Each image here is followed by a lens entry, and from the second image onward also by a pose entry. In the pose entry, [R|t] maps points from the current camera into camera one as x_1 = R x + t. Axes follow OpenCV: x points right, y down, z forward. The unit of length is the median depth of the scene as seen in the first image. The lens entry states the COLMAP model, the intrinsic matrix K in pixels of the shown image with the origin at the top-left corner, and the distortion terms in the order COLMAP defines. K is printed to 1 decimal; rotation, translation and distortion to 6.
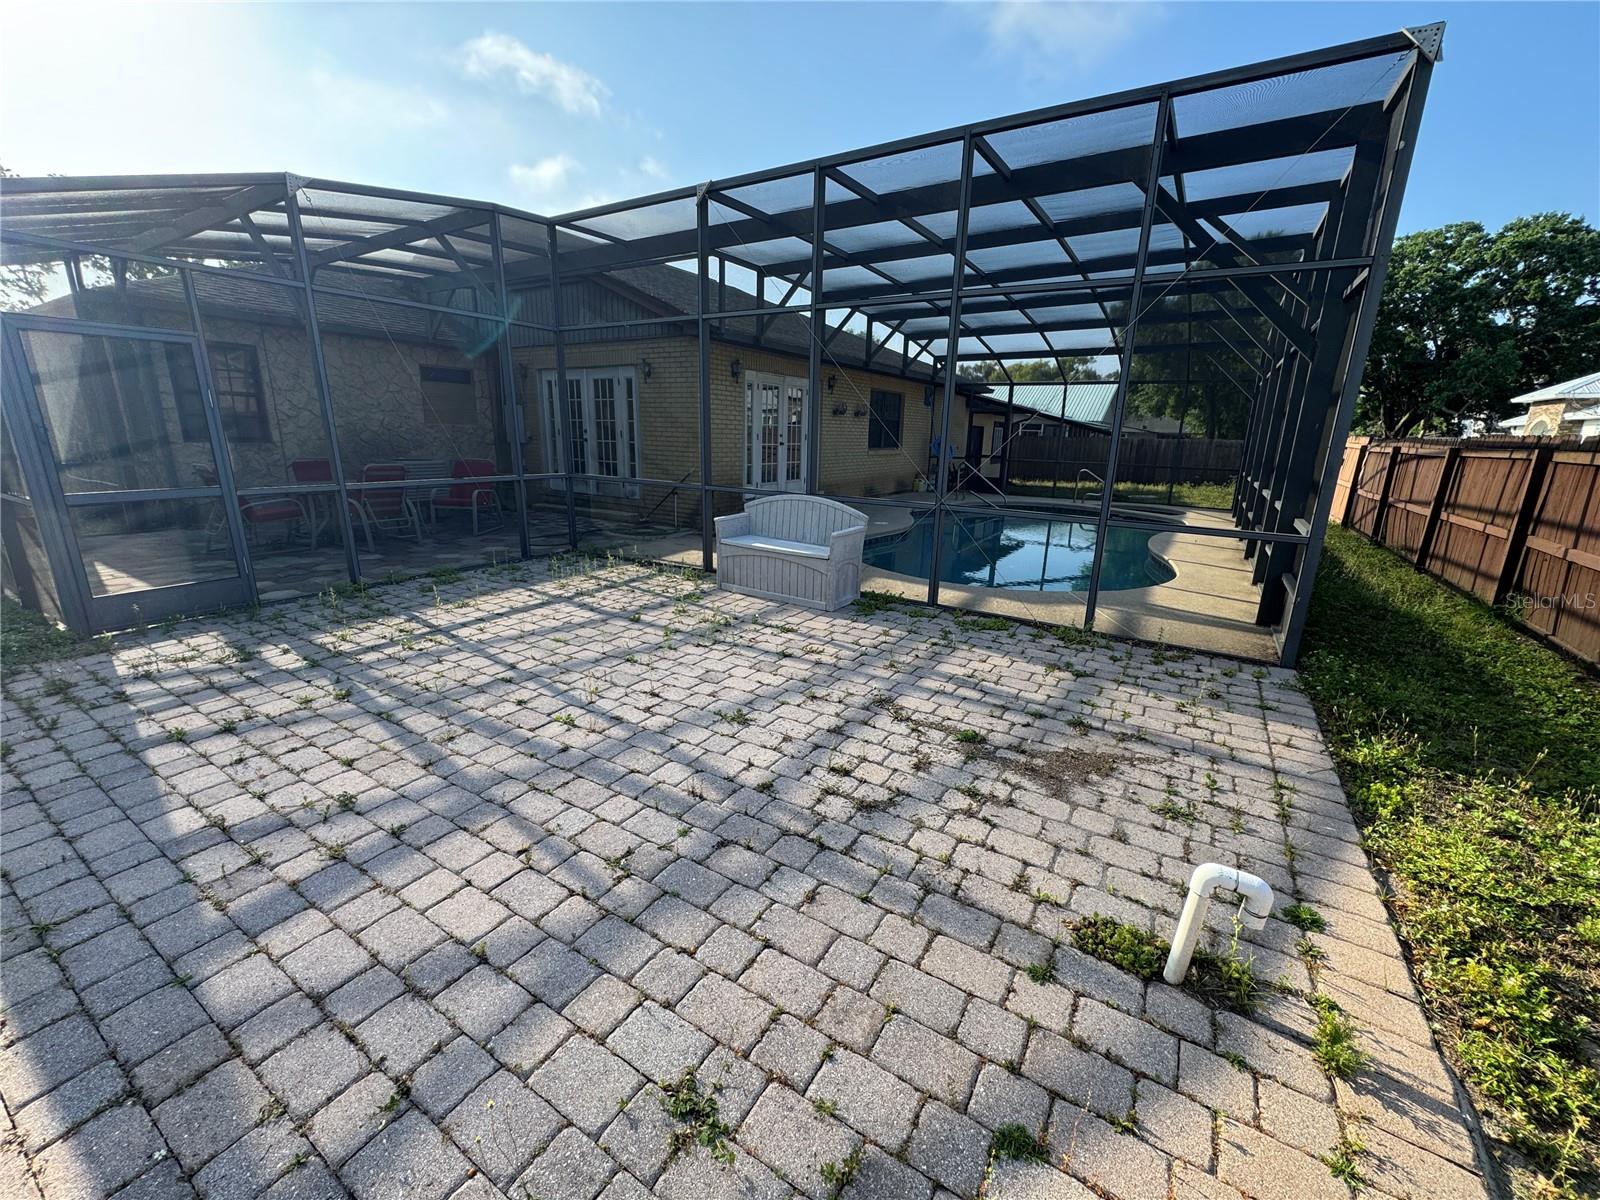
lens RADIAL K [[641.1, 0, 797.0], [0, 641.1, 603.3], [0, 0, 1]] dist [-0.000849, 0.000302]
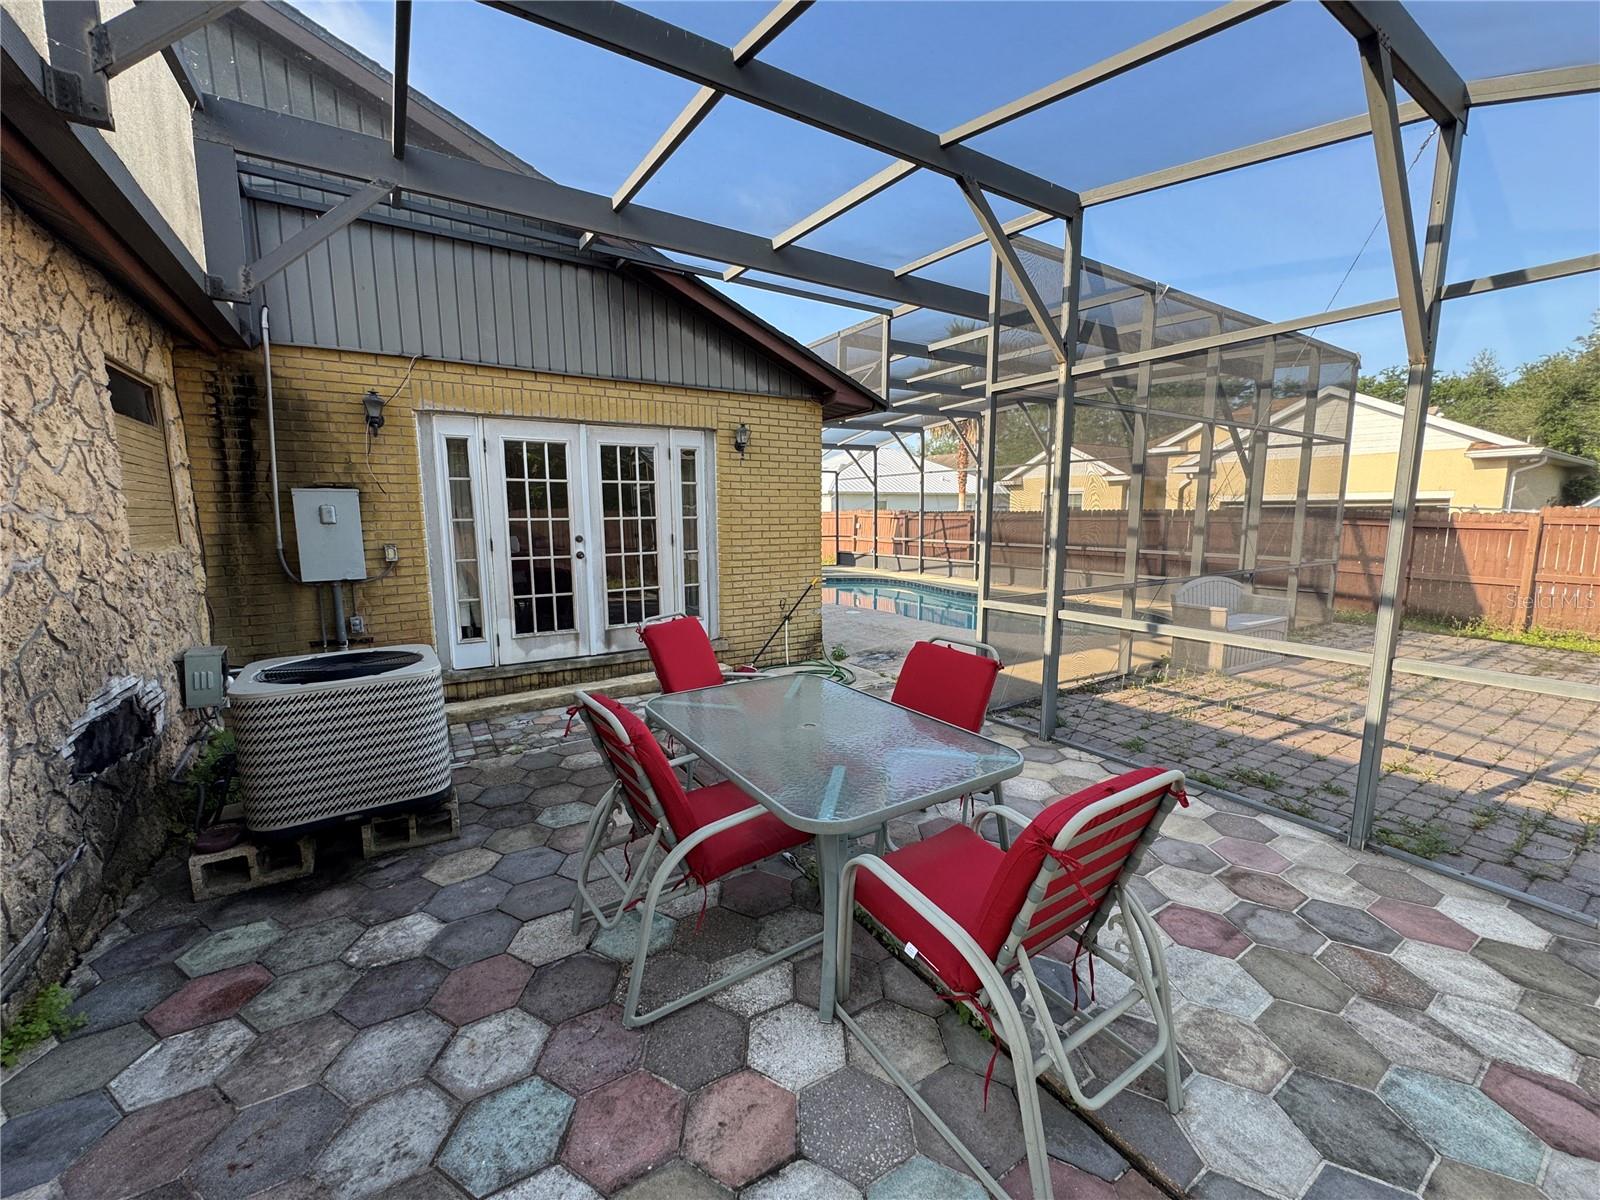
lens RADIAL K [[641.1, 0, 797.0], [0, 641.1, 603.3], [0, 0, 1]] dist [-0.000849, 0.000302]
pose [[0.424281, -0.149959, 0.893027, -1.613916], [0.253724, 0.966376, 0.041730, -0.434253], [-0.869258, 0.208877, 0.448064, 1.368289]]
